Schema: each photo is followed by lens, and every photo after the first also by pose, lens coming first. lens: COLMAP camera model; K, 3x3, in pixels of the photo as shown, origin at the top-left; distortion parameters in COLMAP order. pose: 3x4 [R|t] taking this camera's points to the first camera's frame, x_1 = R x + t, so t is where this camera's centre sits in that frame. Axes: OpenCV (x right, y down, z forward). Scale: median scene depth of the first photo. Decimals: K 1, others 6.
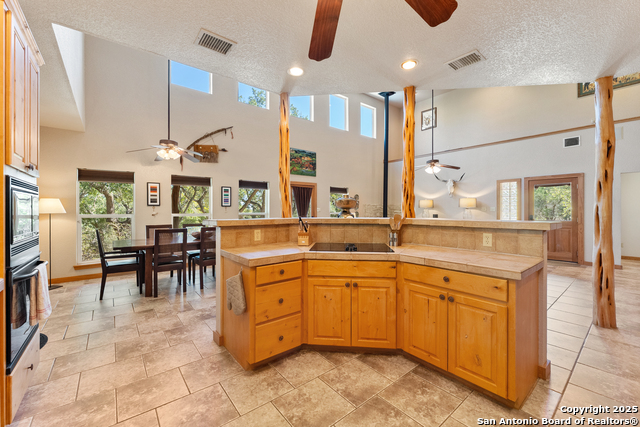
lens RADIAL K [[258.5, 0, 319.6], [0, 258.5, 211.1], [0, 0, 1]] dist [-0.000306, -0.000030]
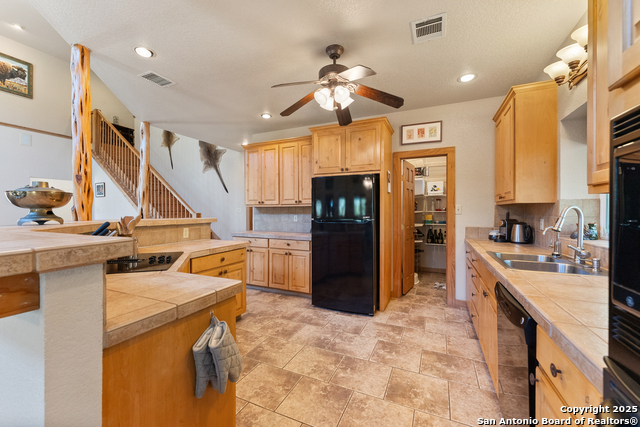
lens RADIAL K [[258.5, 0, 317.7], [0, 258.5, 212.3], [0, 0, 1]] dist [-0.000306, -0.000030]
pose [[-0.442935, -0.003752, 0.896546, -0.857366], [0.000609, 0.999990, 0.004485, -0.000676], [-0.896554, 0.002533, -0.442928, 0.985307]]
